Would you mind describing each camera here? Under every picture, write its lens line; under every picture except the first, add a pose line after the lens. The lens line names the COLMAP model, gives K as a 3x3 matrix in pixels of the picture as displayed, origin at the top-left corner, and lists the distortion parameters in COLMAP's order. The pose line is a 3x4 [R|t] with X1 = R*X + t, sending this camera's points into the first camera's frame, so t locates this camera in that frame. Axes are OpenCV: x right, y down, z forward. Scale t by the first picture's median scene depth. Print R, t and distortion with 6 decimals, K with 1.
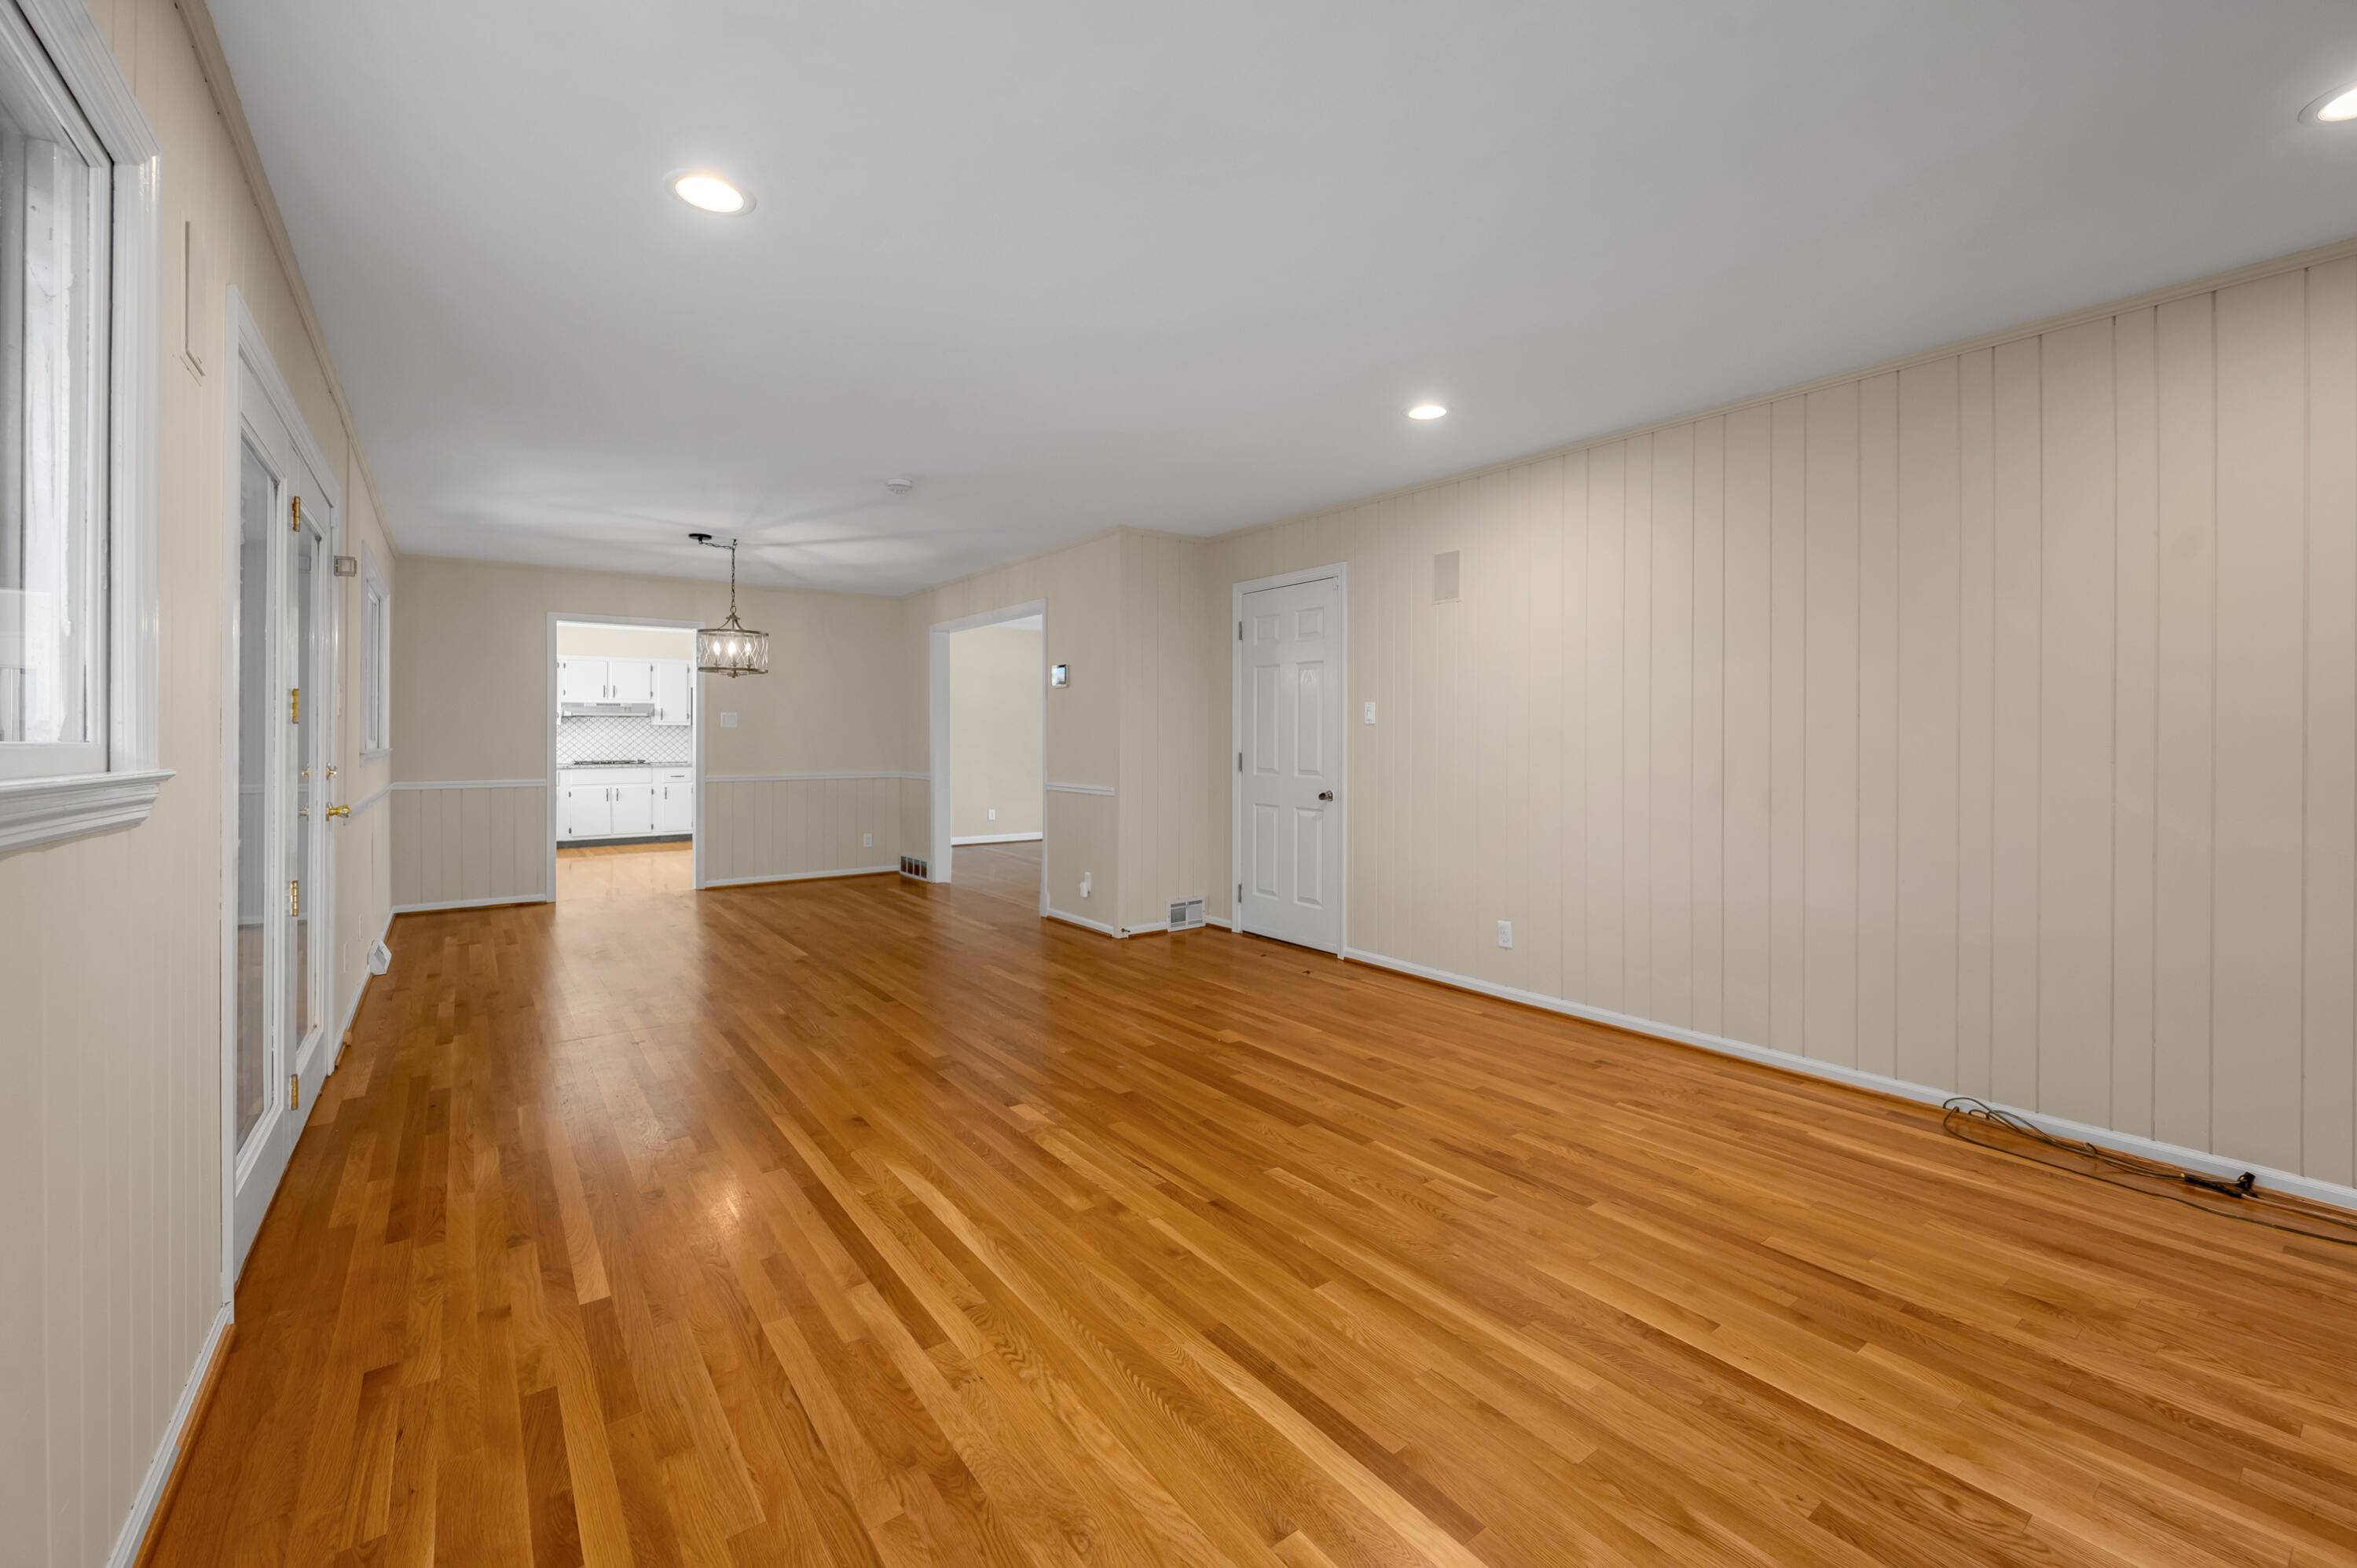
lens RADIAL K [[1040.9, 0, 1184.9], [0, 1040.9, 730.6], [0, 0, 1]] dist [-0.000785, -0.000037]
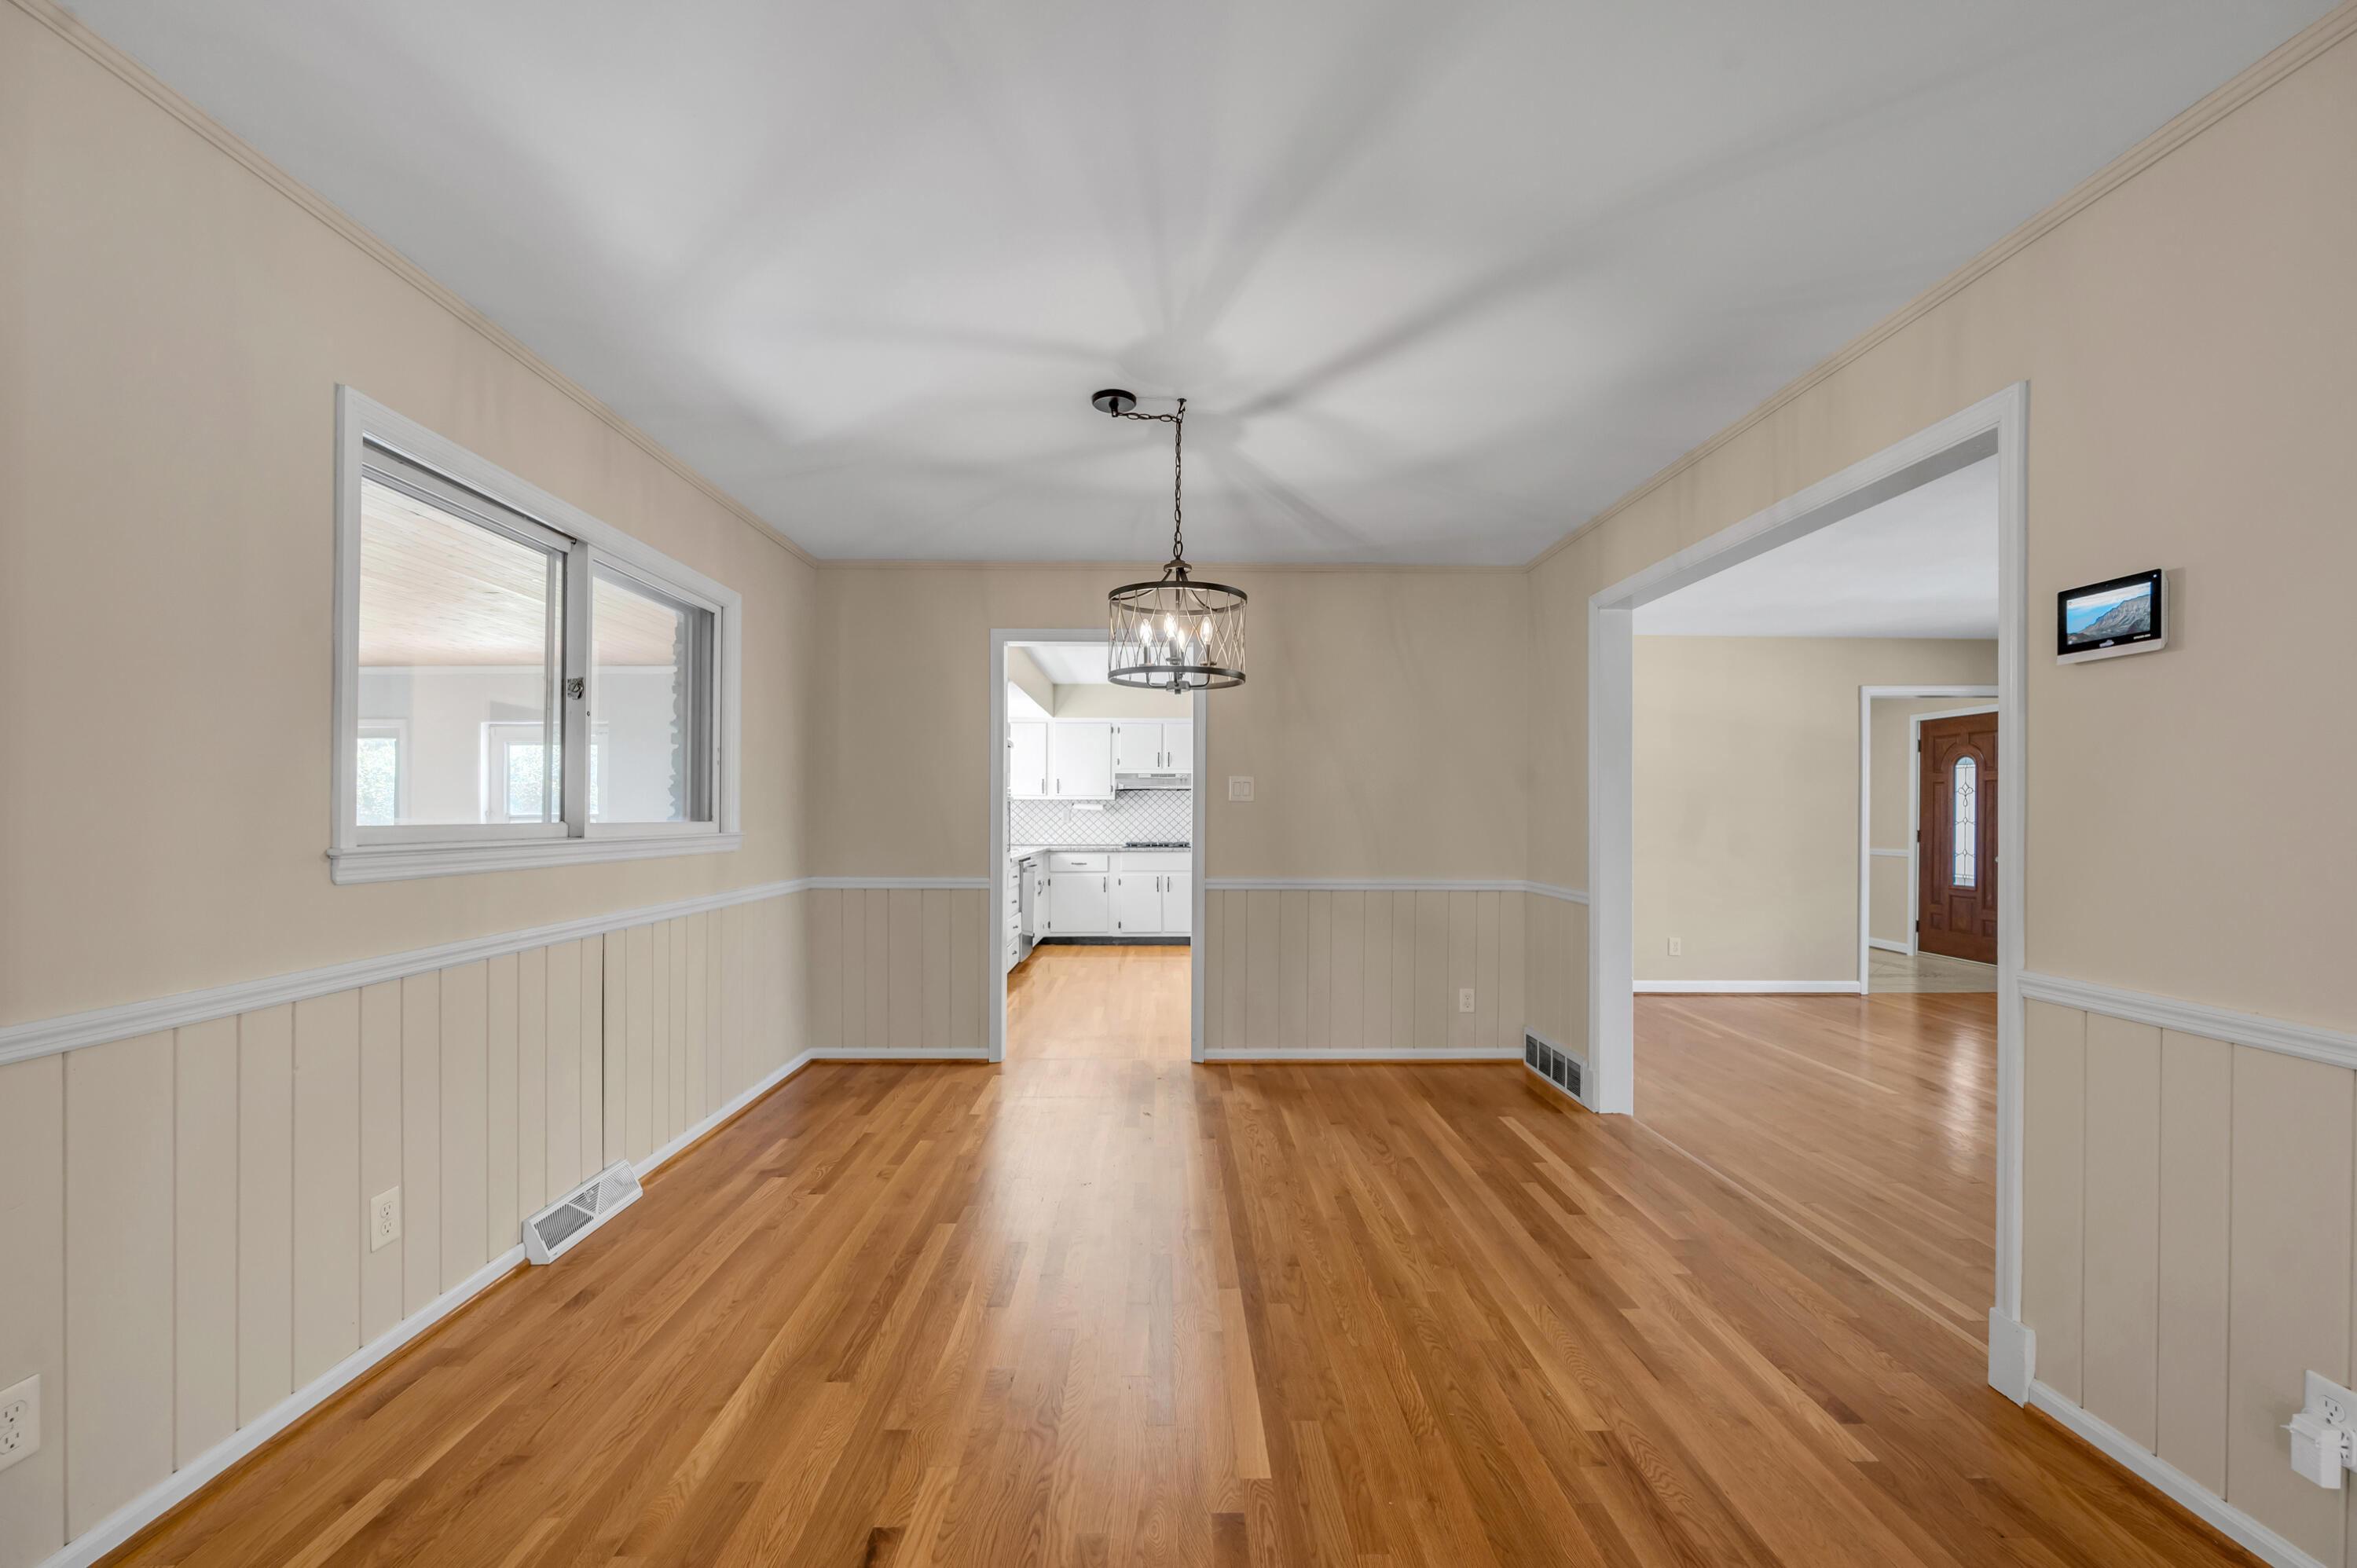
lens RADIAL K [[965.9, 0, 1190.2], [0, 965.9, 811.1], [0, 0, 1]] dist [-0.009065, -0.000012]
pose [[0.835240, 0.002965, -0.549877, -0.150139], [-0.001156, 0.999993, 0.003636, 0.000818], [0.549884, -0.002401, 0.835237, 0.506867]]
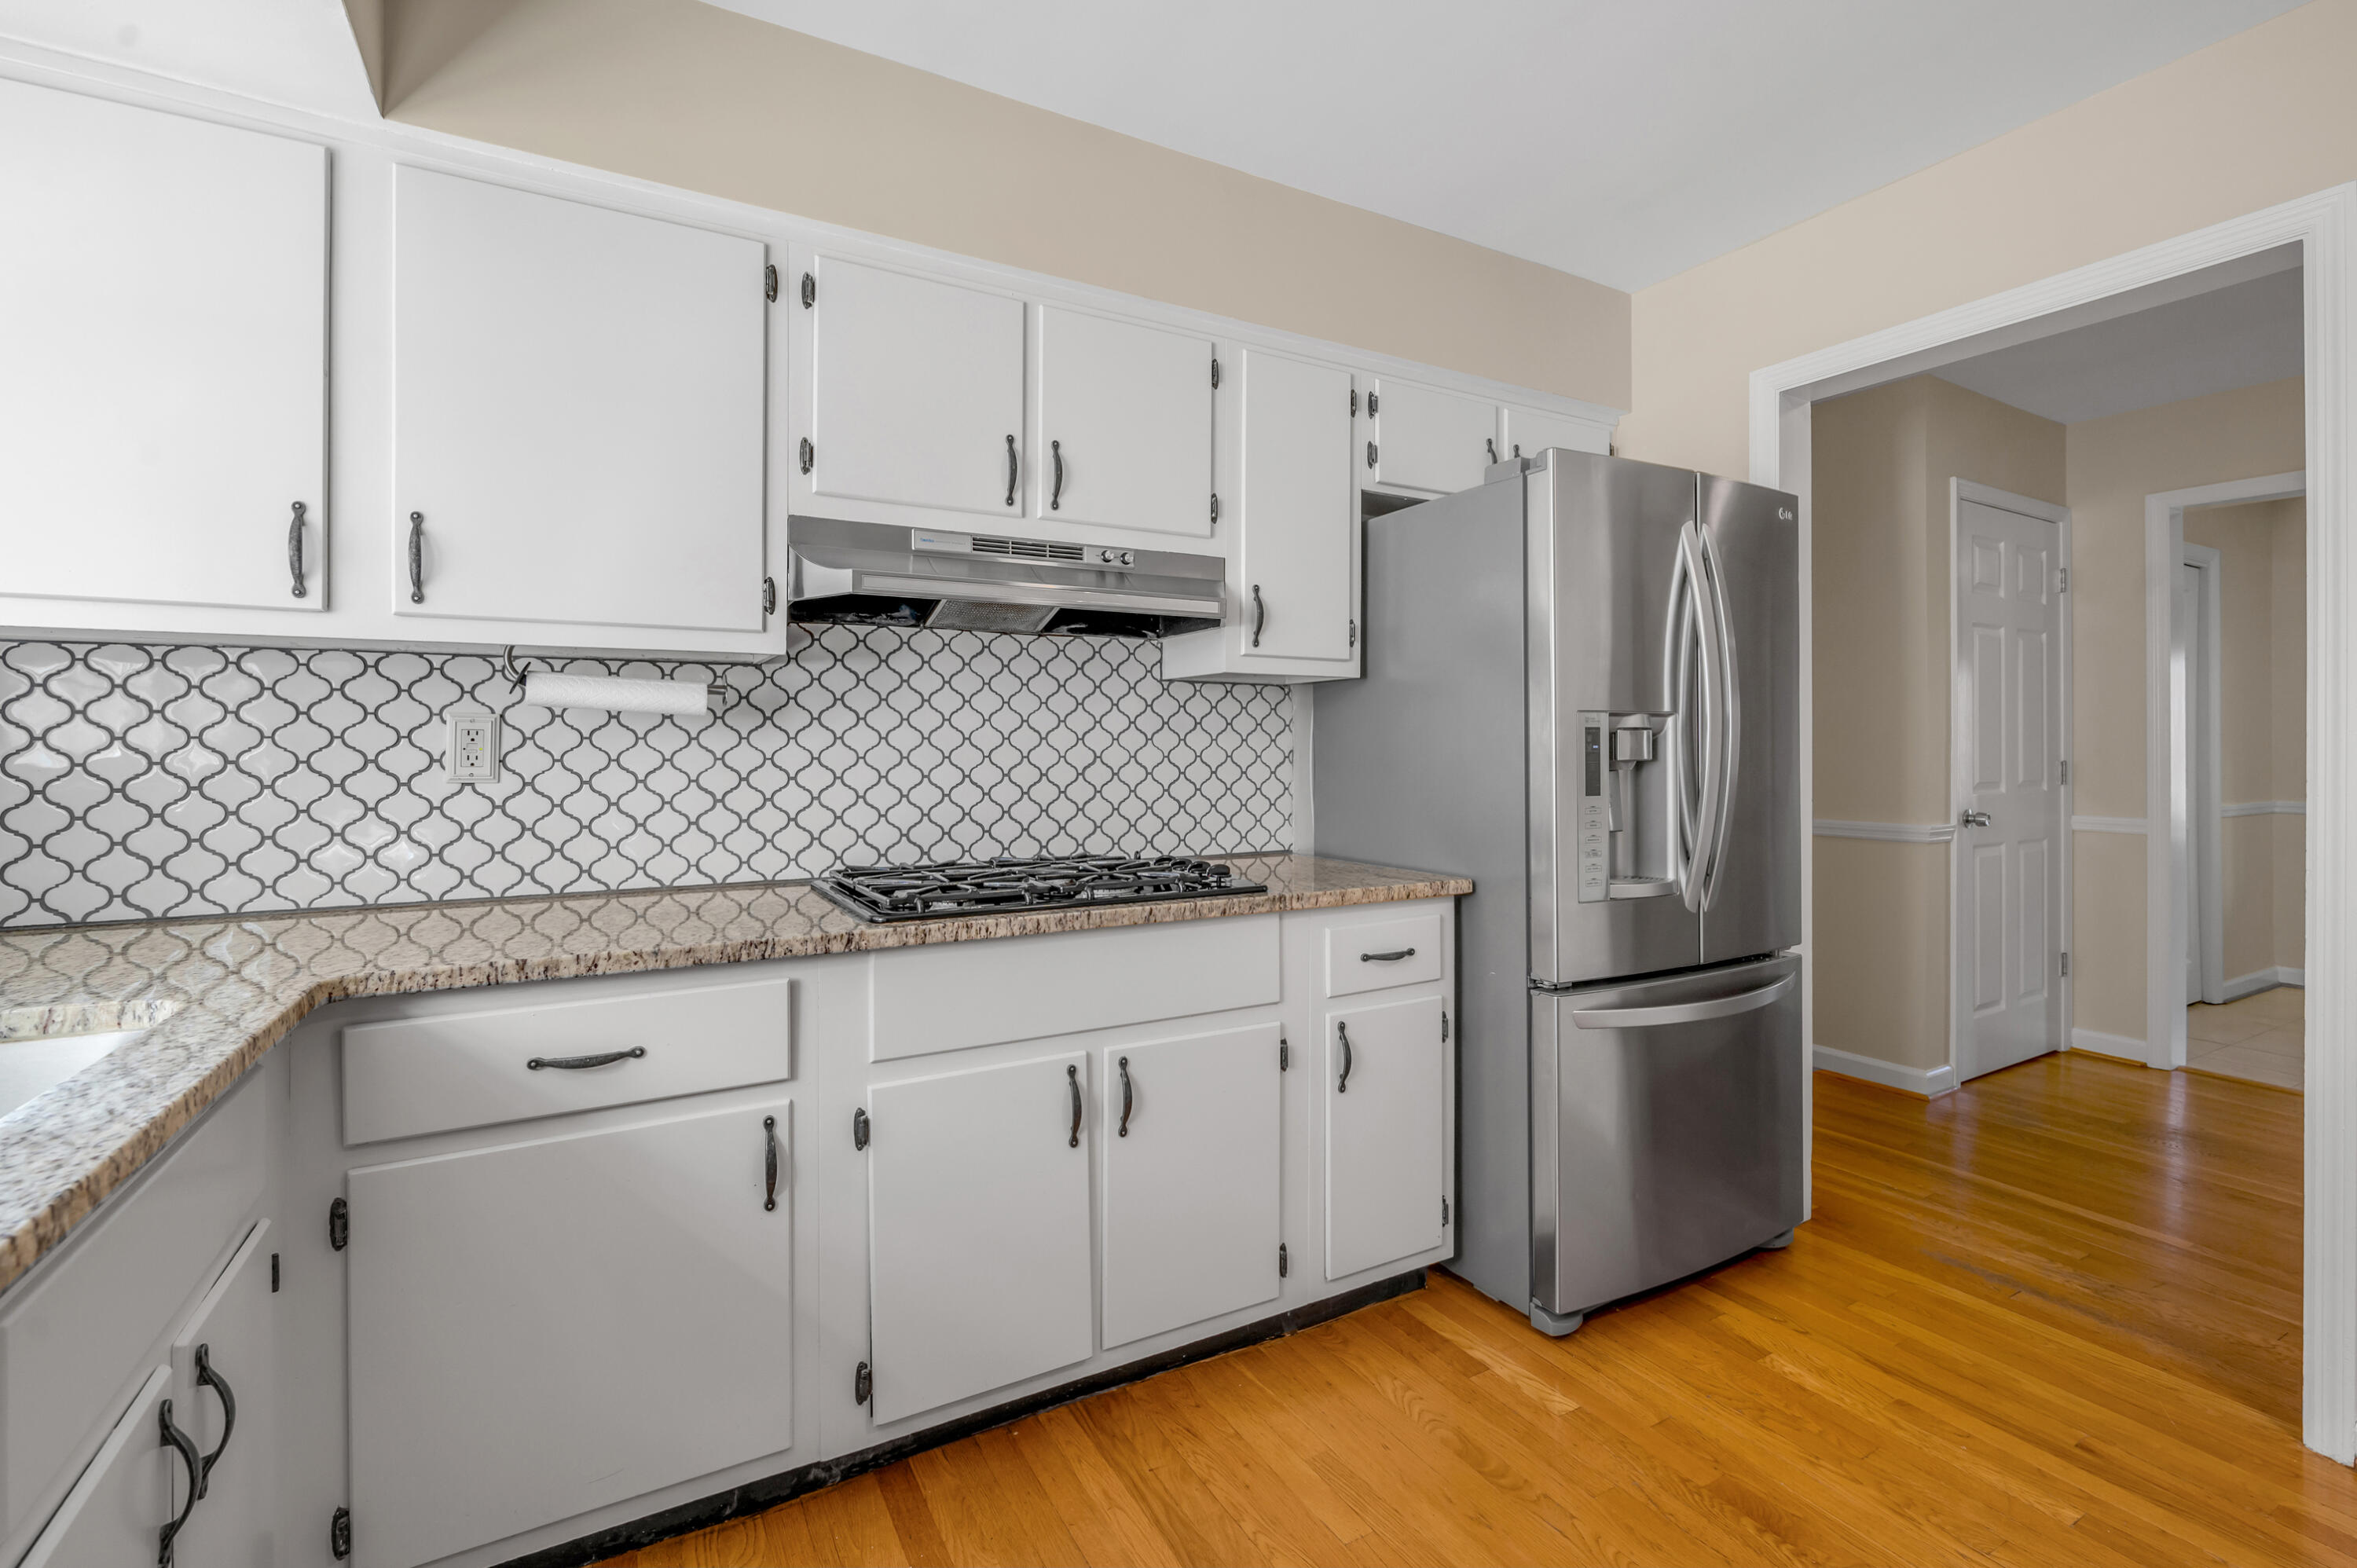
lens RADIAL K [[1040.9, 0, 1184.9], [0, 1040.9, 730.6], [0, 0, 1]] dist [-0.000785, -0.000037]
pose [[0.994986, 0.000679, -0.100016, -0.714954], [-0.000162, 0.999987, 0.005177, 0.007214], [0.100018, -0.005134, 0.994972, 1.159079]]
